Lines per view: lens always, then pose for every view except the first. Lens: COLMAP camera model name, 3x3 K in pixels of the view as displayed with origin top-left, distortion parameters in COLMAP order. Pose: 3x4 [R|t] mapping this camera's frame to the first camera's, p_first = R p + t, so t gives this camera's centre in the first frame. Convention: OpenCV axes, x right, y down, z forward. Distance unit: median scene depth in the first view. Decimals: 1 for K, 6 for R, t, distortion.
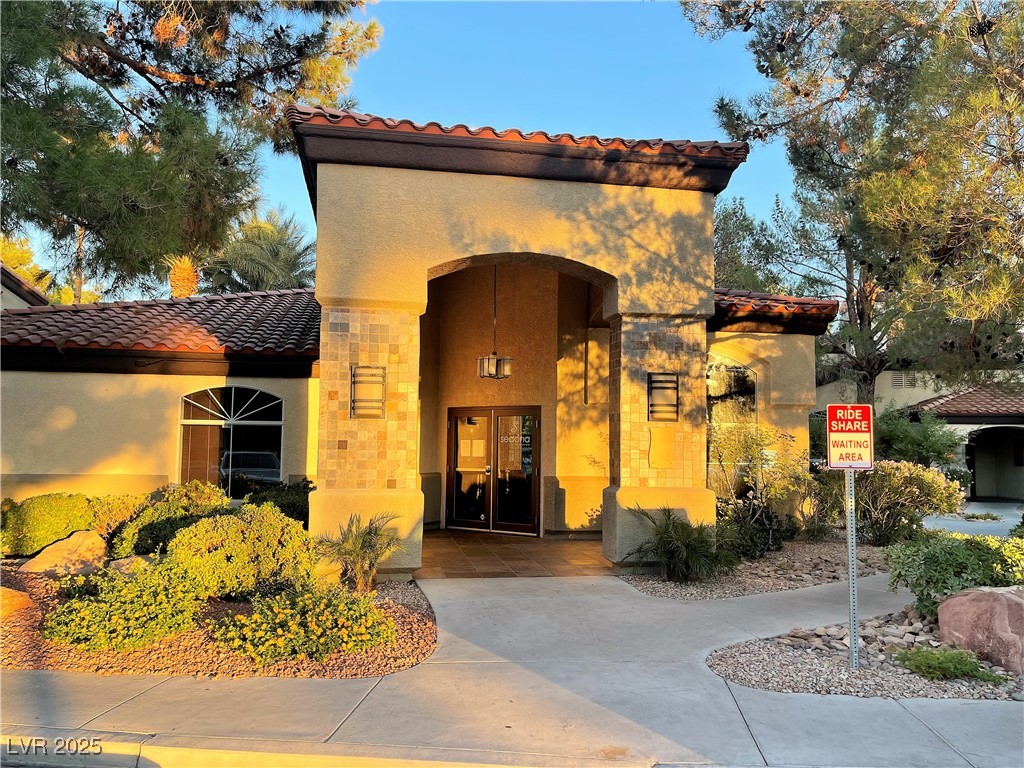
lens RADIAL K [[776.9, 0, 512.9], [0, 776.9, 388.0], [0, 0, 1]] dist [0.053073, 0.000388]
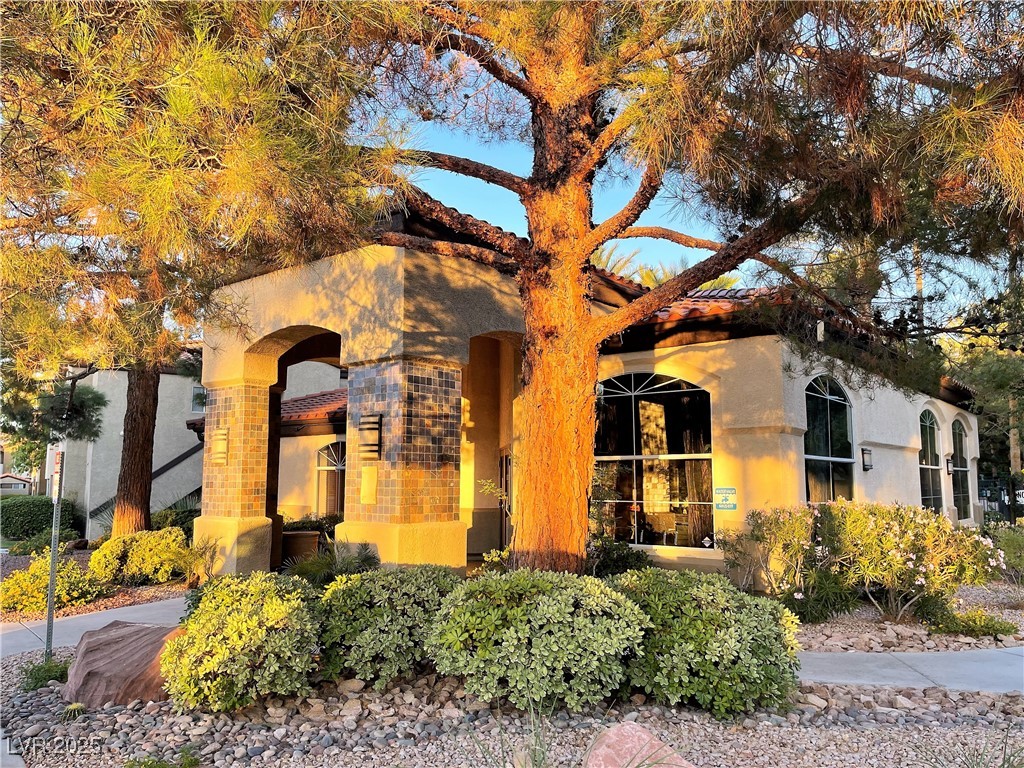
lens RADIAL K [[776.9, 0, 513.1], [0, 776.9, 382.3], [0, 0, 1]] dist [0.053073, 0.000388]
pose [[0.654949, -0.105497, -0.748273, 1.123366], [0.063463, 0.994388, -0.084648, 0.038669], [0.753004, 0.007953, 0.657968, 0.438144]]
